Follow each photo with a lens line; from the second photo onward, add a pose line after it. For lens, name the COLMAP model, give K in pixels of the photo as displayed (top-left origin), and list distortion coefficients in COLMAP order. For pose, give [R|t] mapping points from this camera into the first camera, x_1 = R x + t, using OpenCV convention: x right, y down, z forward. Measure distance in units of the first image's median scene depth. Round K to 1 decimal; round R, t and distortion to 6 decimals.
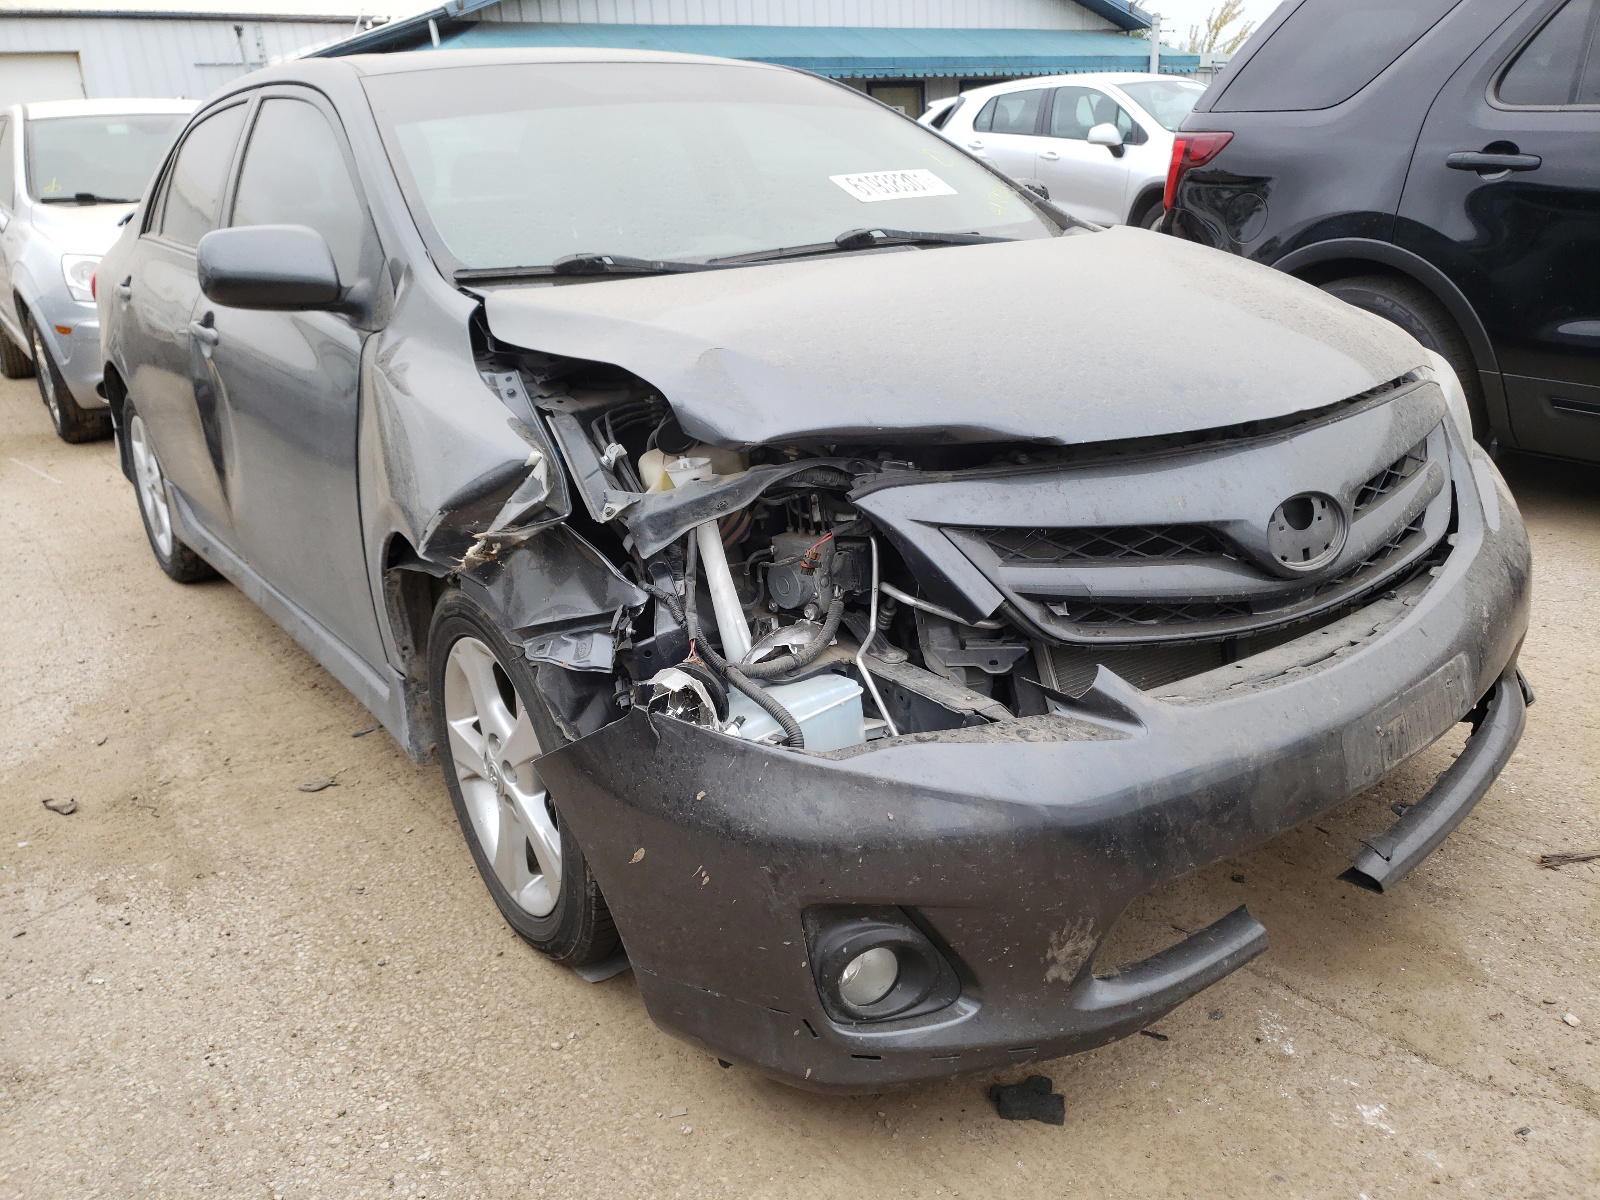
lens RADIAL K [[1232.8, 0, 756.5], [0, 1232.8, 602.7], [0, 0, 1]] dist [-0.009329, -0.000259]
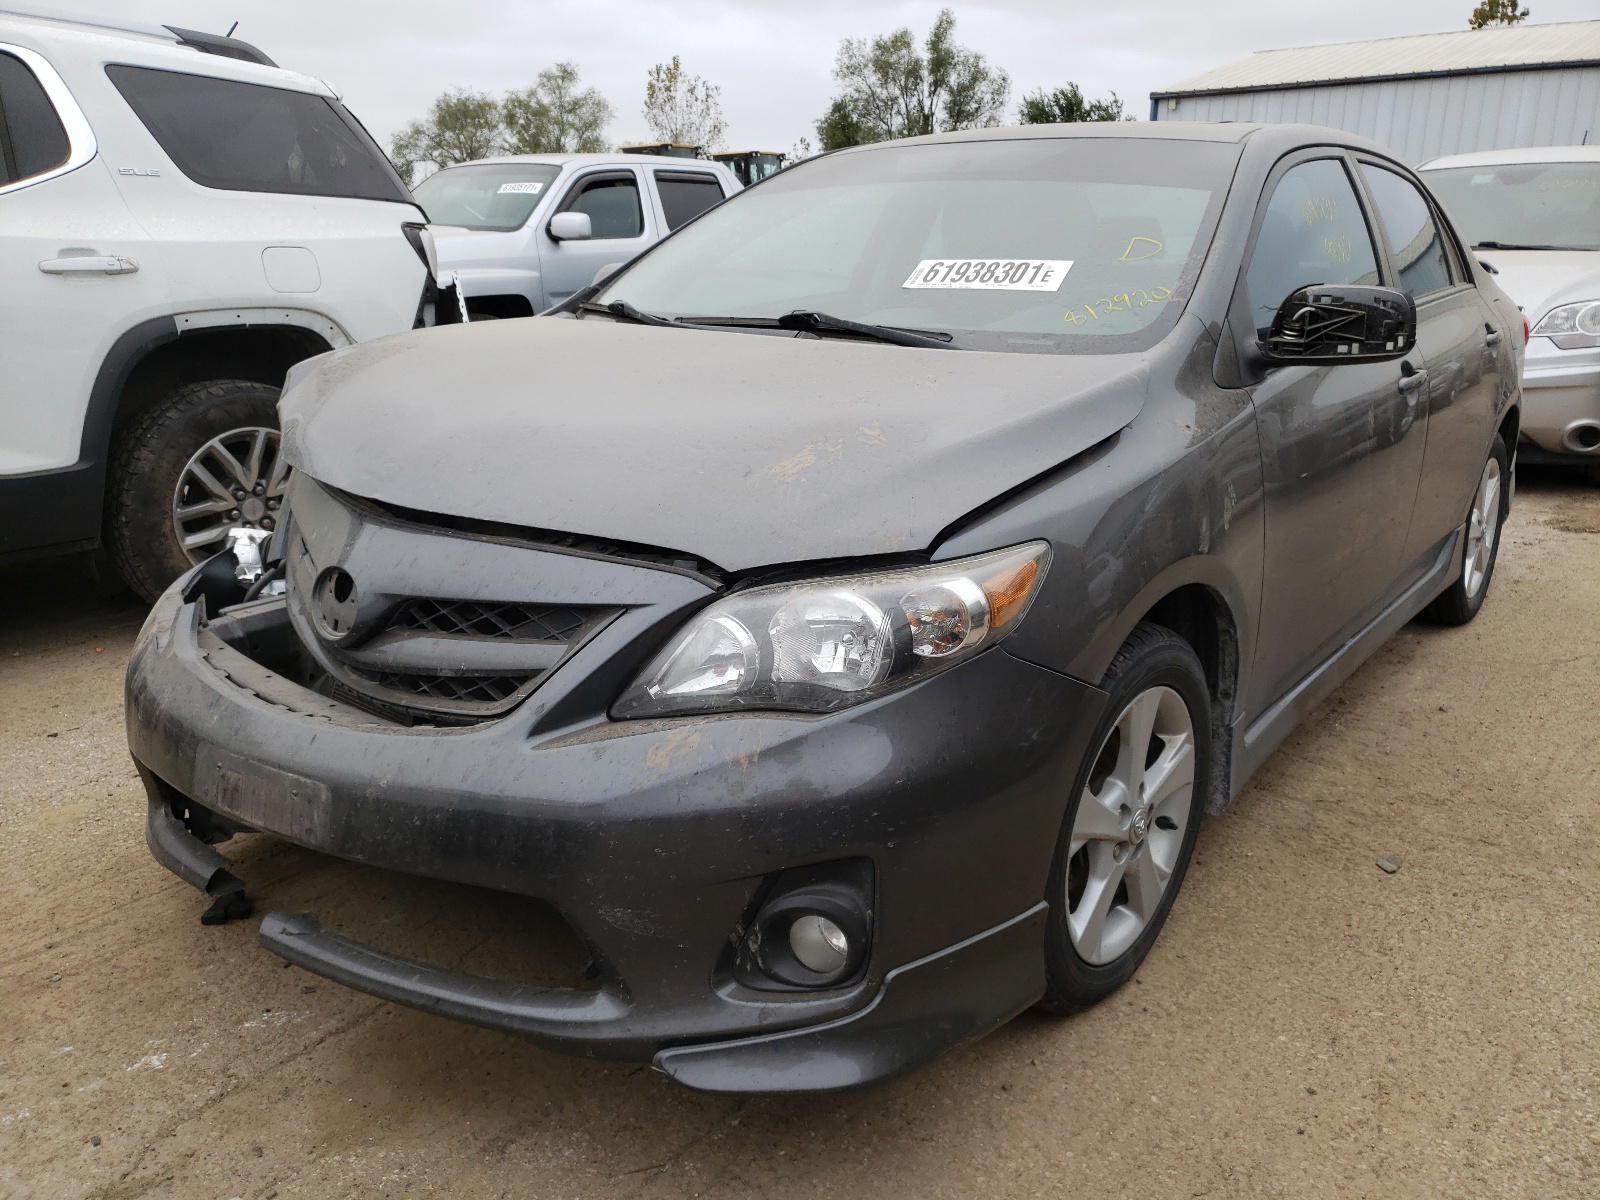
lens RADIAL K [[1239.0, 0, 803.2], [0, 1239.0, 595.0], [0, 0, 1]] dist [-0.002610, 0.008830]
pose [[0.285984, 0.311194, -0.906295, 1.503878], [-0.341709, 0.916736, 0.206952, -0.414073], [0.895236, 0.250505, 0.368510, 0.943629]]
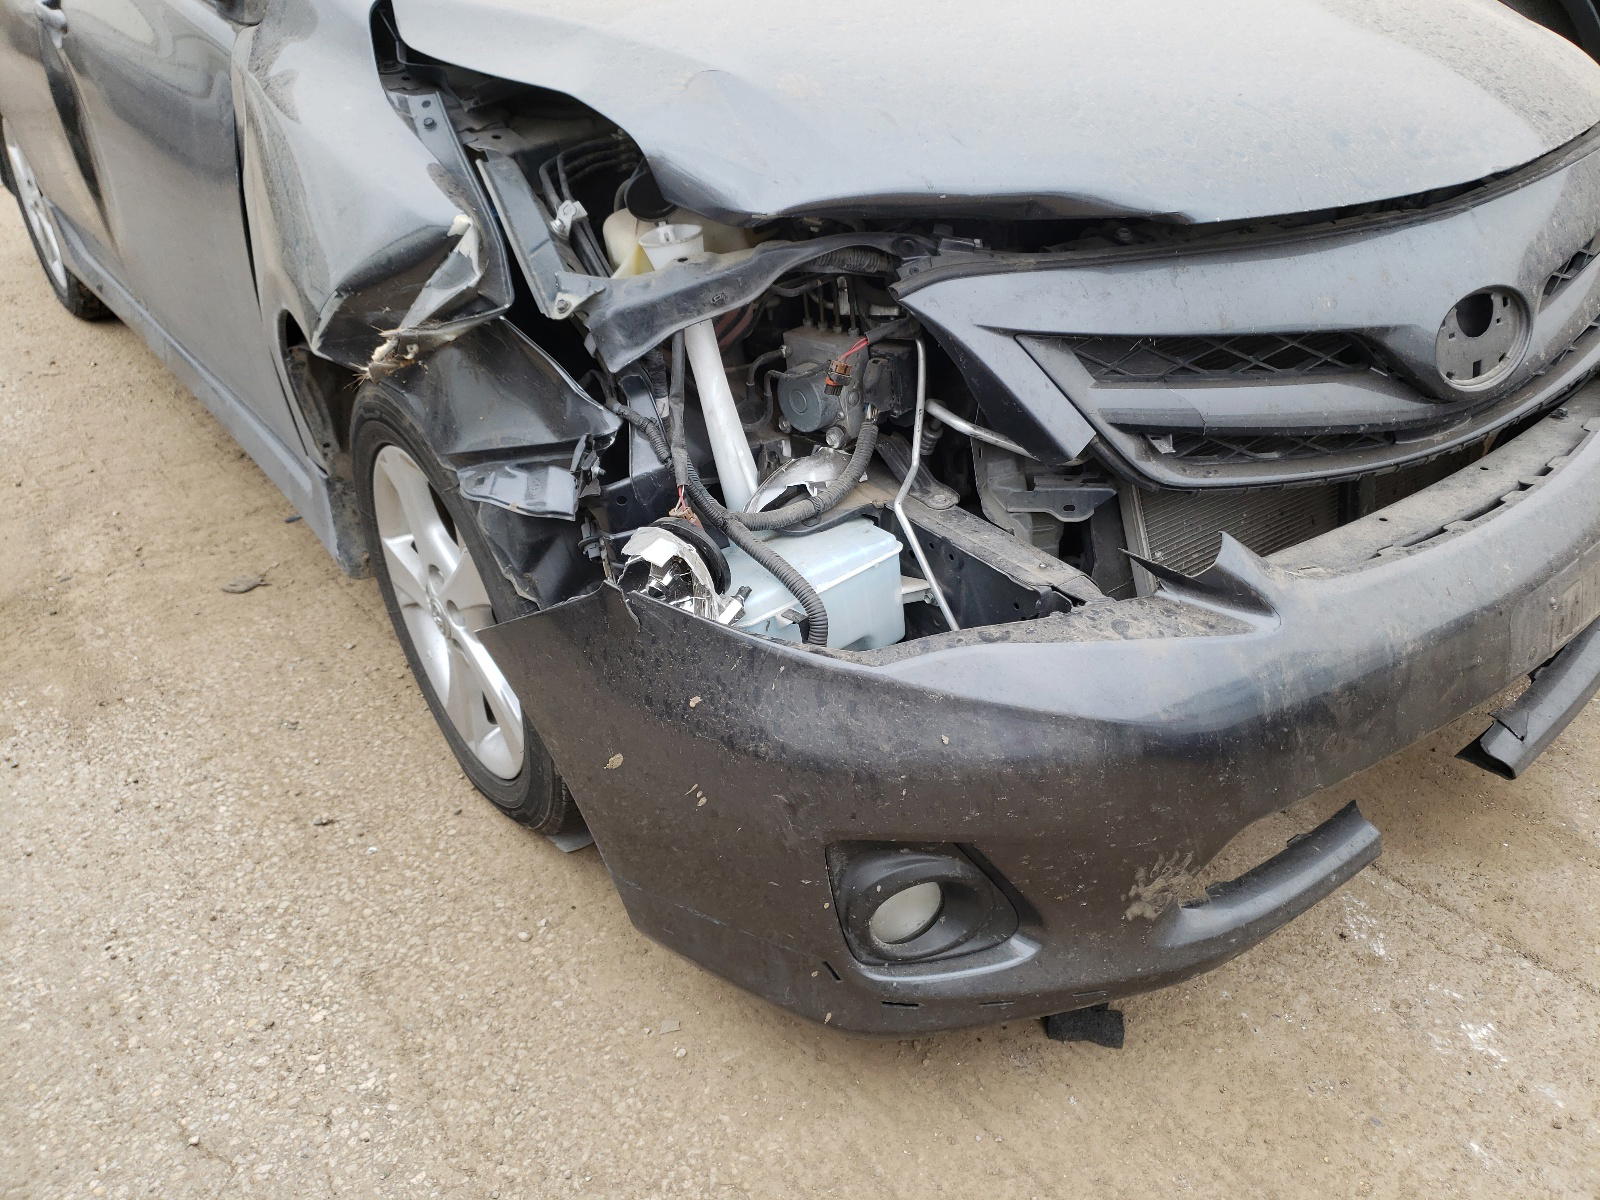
lens RADIAL K [[1239.0, 0, 803.2], [0, 1239.0, 595.0], [0, 0, 1]] dist [-0.002610, 0.008830]
pose [[0.998803, -0.000128, 0.048911, -0.013345], [-0.010540, 0.975938, 0.217794, -0.064684], [-0.047762, -0.218049, 0.974768, 0.227850]]
